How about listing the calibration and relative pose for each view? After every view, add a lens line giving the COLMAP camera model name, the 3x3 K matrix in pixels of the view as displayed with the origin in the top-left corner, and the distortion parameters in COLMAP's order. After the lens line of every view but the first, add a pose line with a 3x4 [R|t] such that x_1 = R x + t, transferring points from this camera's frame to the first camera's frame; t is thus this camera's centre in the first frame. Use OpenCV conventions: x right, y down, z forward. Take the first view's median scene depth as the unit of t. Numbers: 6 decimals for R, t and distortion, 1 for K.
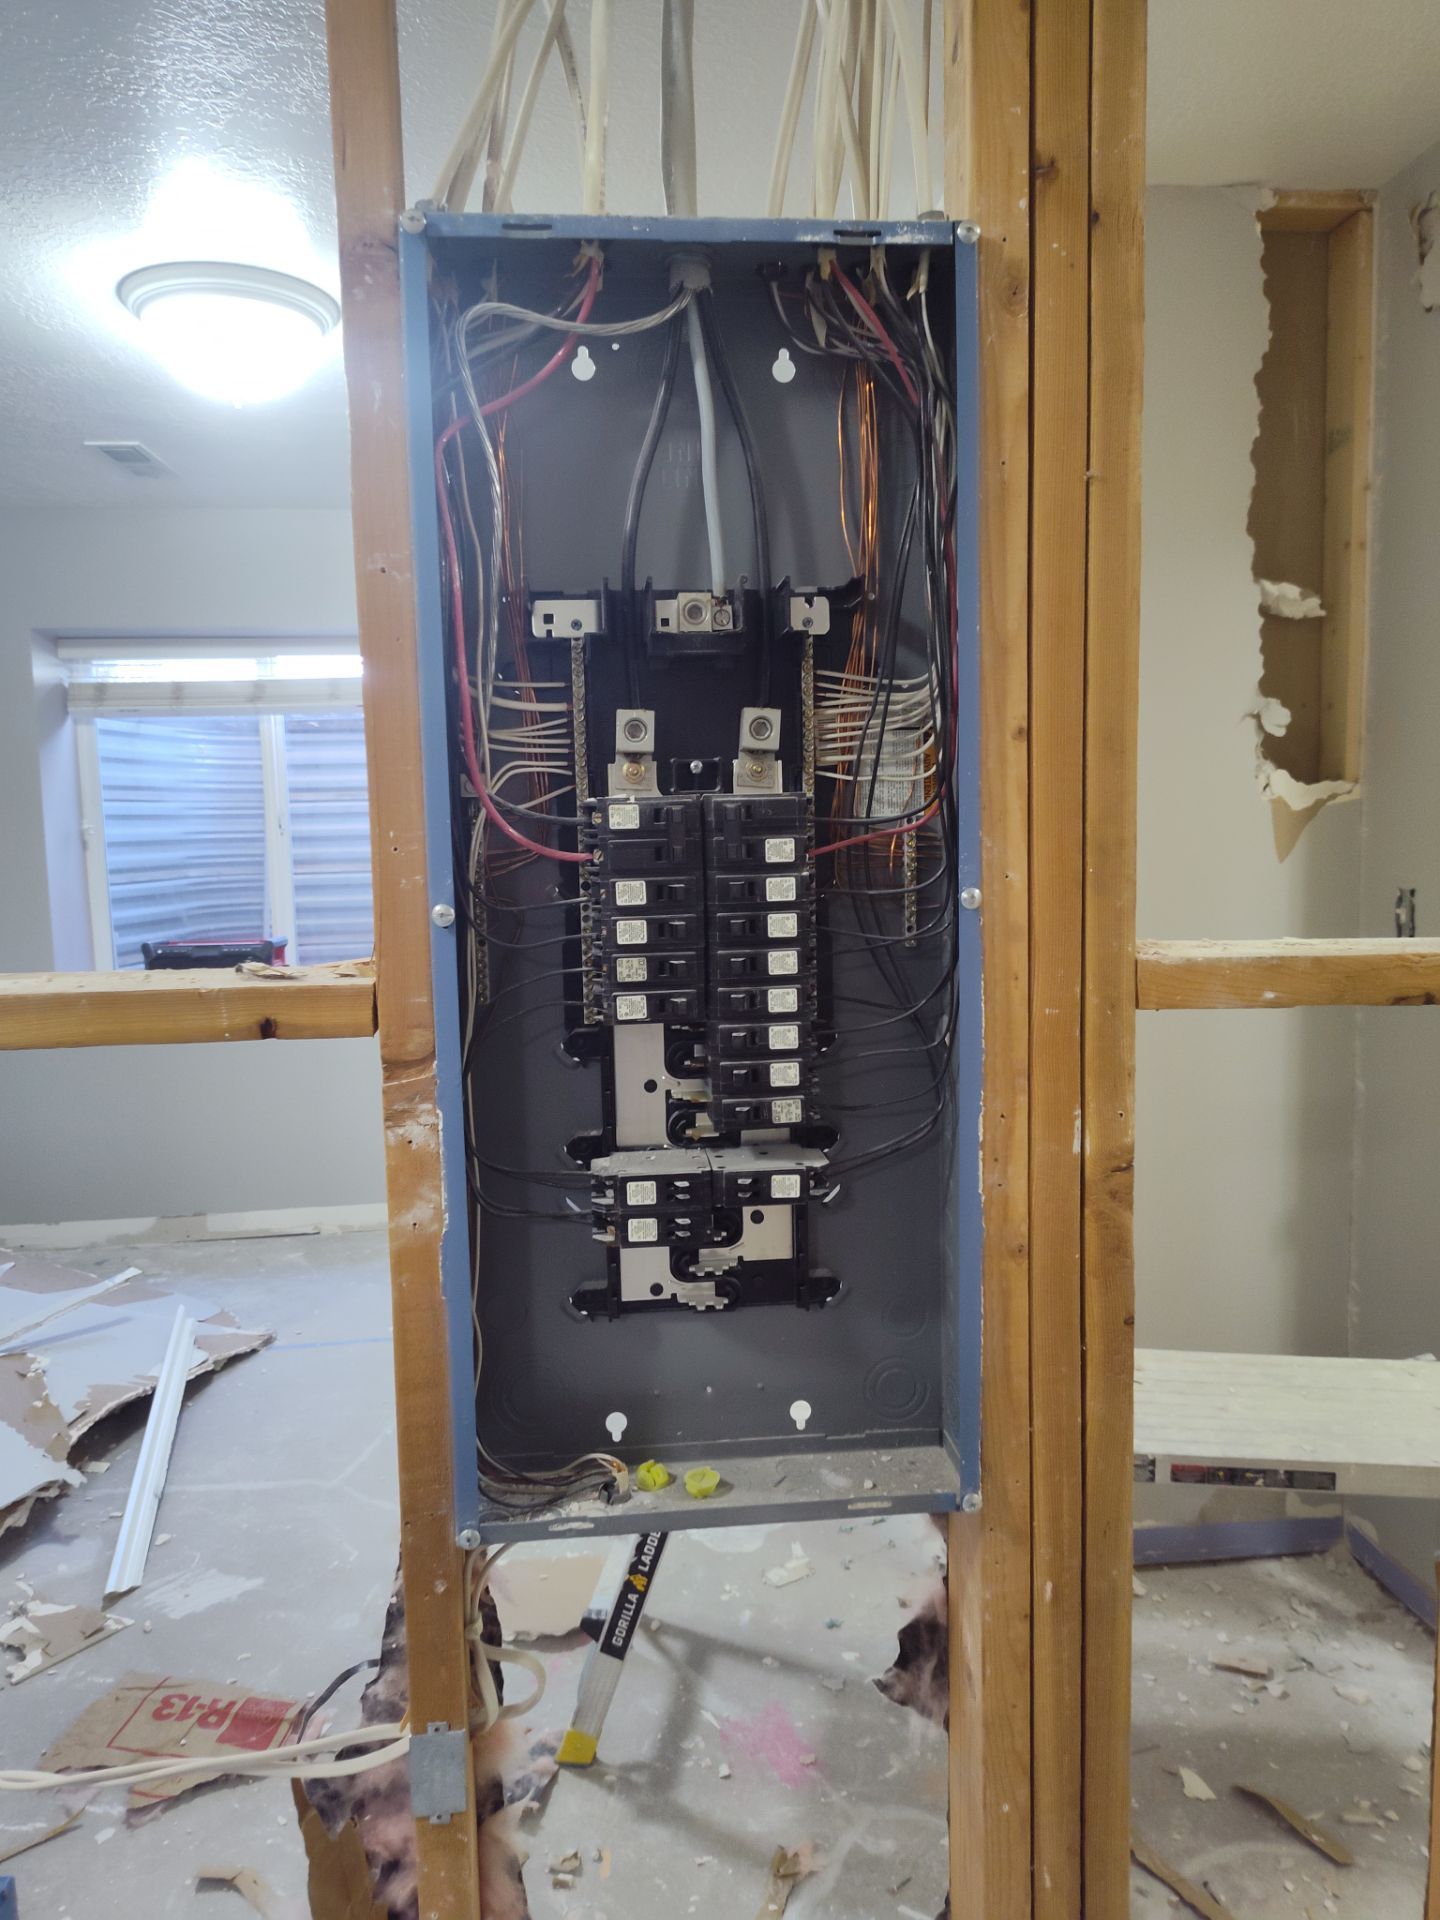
lens RADIAL K [[1340.5, 0, 720.0], [0, 1340.5, 960.0], [0, 0, 1]] dist [-0.000773, -0.002903]
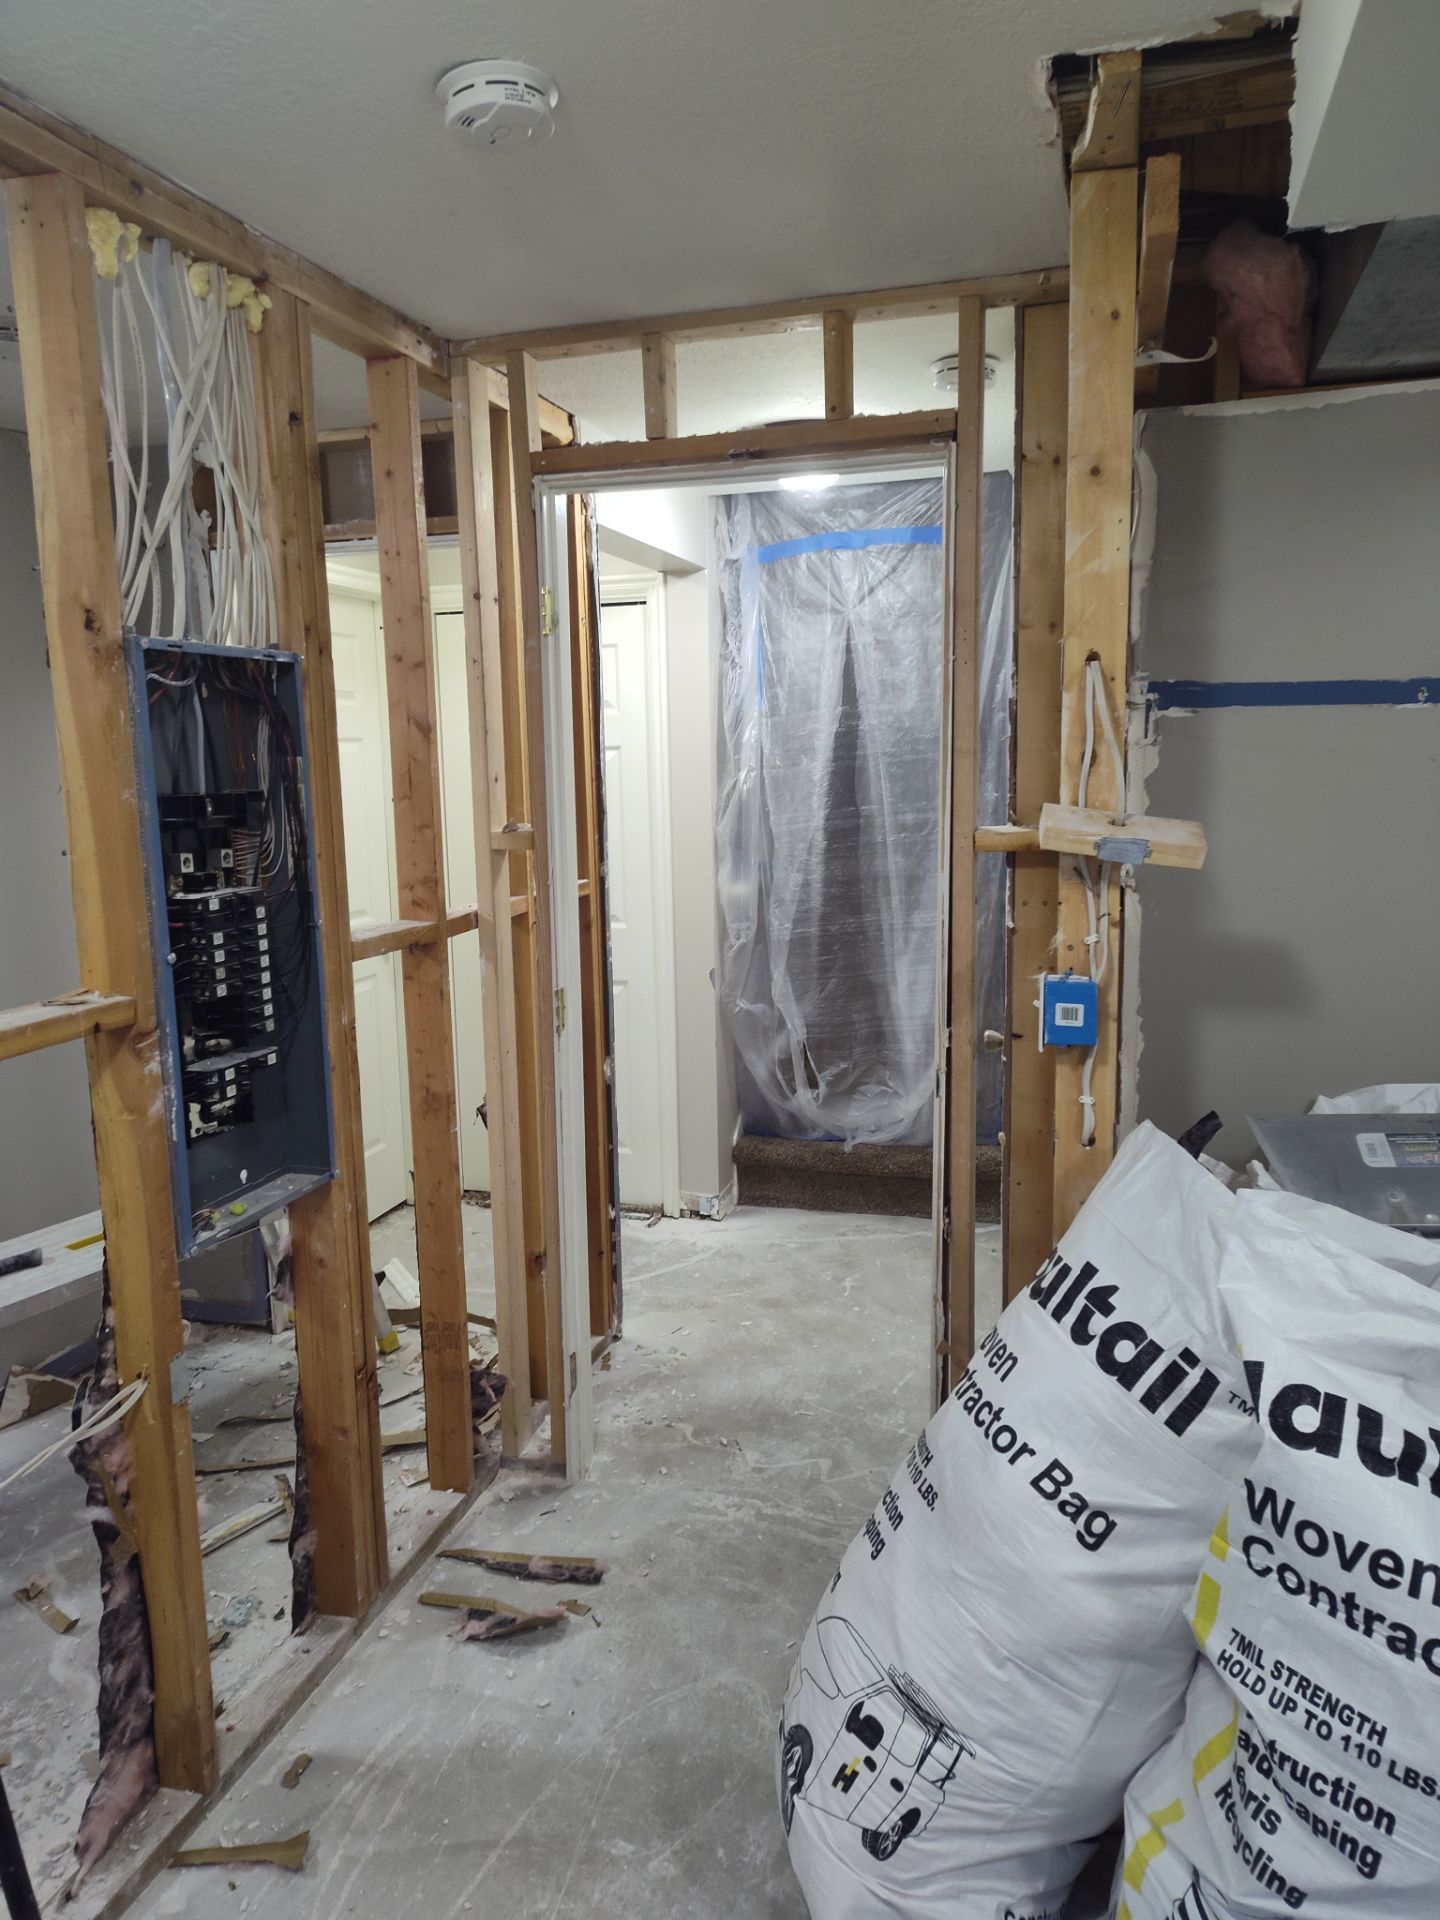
lens RADIAL K [[1340.5, 0, 720.0], [0, 1340.5, 960.0], [0, 0, 1]] dist [-0.000773, -0.002903]
pose [[0.390022, -0.133903, 0.911017, -1.726448], [0.110714, 0.989012, 0.097968, -0.137179], [-0.914125, 0.062653, 0.400562, -0.624483]]
